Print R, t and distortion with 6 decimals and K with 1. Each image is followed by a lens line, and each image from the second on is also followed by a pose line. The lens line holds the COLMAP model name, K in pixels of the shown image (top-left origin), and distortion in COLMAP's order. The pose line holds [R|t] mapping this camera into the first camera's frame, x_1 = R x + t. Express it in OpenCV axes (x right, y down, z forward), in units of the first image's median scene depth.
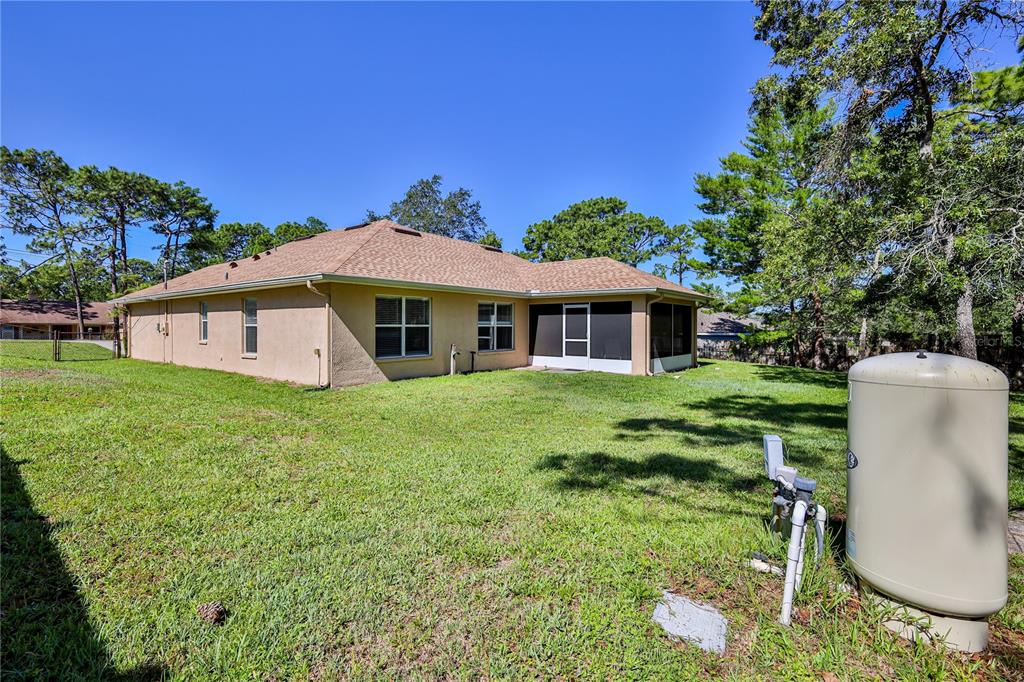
lens RADIAL K [[443.6, 0, 516.3], [0, 443.6, 331.2], [0, 0, 1]] dist [0.000659, -0.000382]
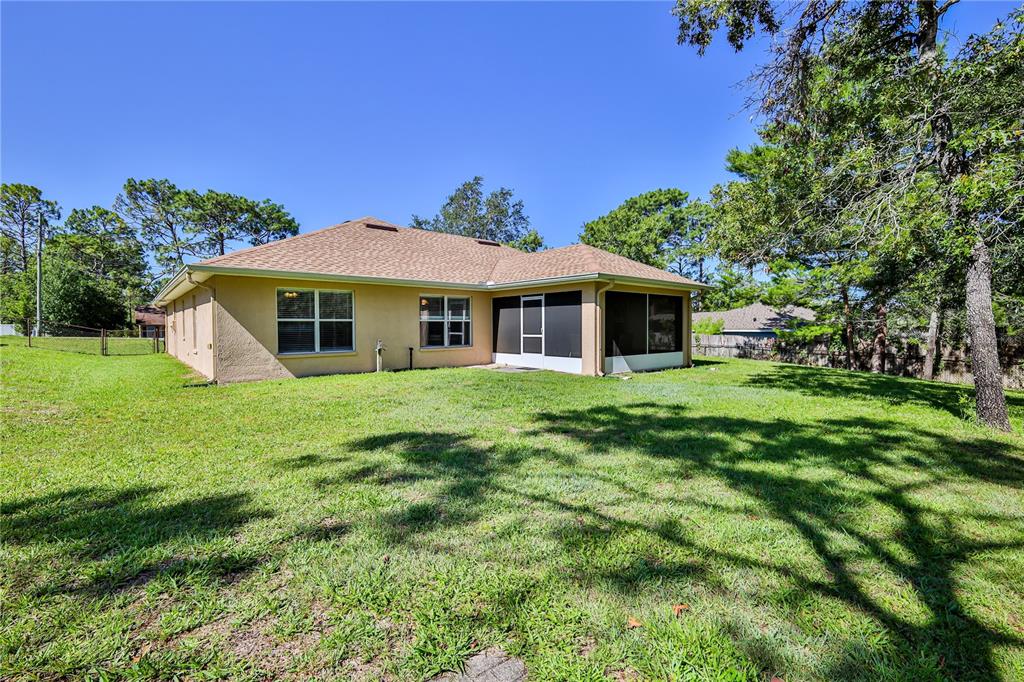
lens RADIAL K [[427.1, 0, 512.9], [0, 427.1, 333.0], [0, 0, 1]] dist [0.003645, 0.000164]
pose [[0.981580, -0.003284, -0.191022, 0.256295], [0.004540, 0.999971, 0.006140, 0.008769], [0.190996, -0.006894, 0.981567, 0.133109]]
